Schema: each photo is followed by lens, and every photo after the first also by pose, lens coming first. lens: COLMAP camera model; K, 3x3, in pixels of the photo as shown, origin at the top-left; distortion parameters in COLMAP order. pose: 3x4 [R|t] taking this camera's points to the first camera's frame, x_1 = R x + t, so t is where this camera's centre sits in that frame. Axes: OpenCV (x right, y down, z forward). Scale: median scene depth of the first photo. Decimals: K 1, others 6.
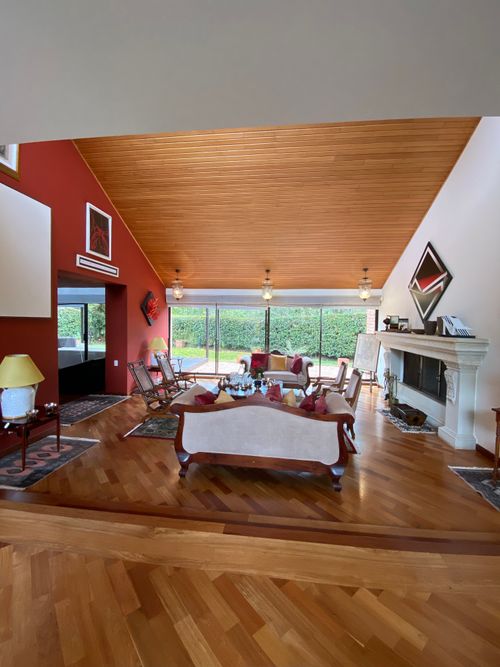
lens RADIAL K [[272.1, 0, 248.8], [0, 272.1, 323.6], [0, 0, 1]] dist [0.016213, -0.017225]
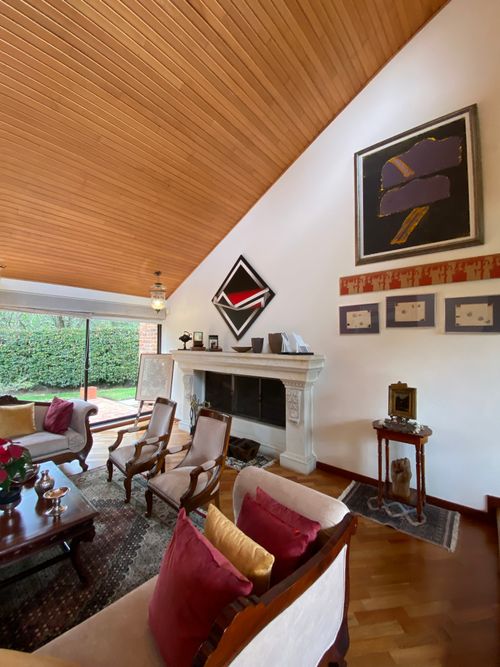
lens RADIAL K [[272.1, 0, 261.1], [0, 272.1, 329.7], [0, 0, 1]] dist [0.016213, -0.017225]
pose [[0.547598, 0.023725, 0.836405, -0.089059], [0.007870, 0.999408, -0.033501, -0.006315], [-0.836704, 0.024928, 0.547087, 0.426584]]
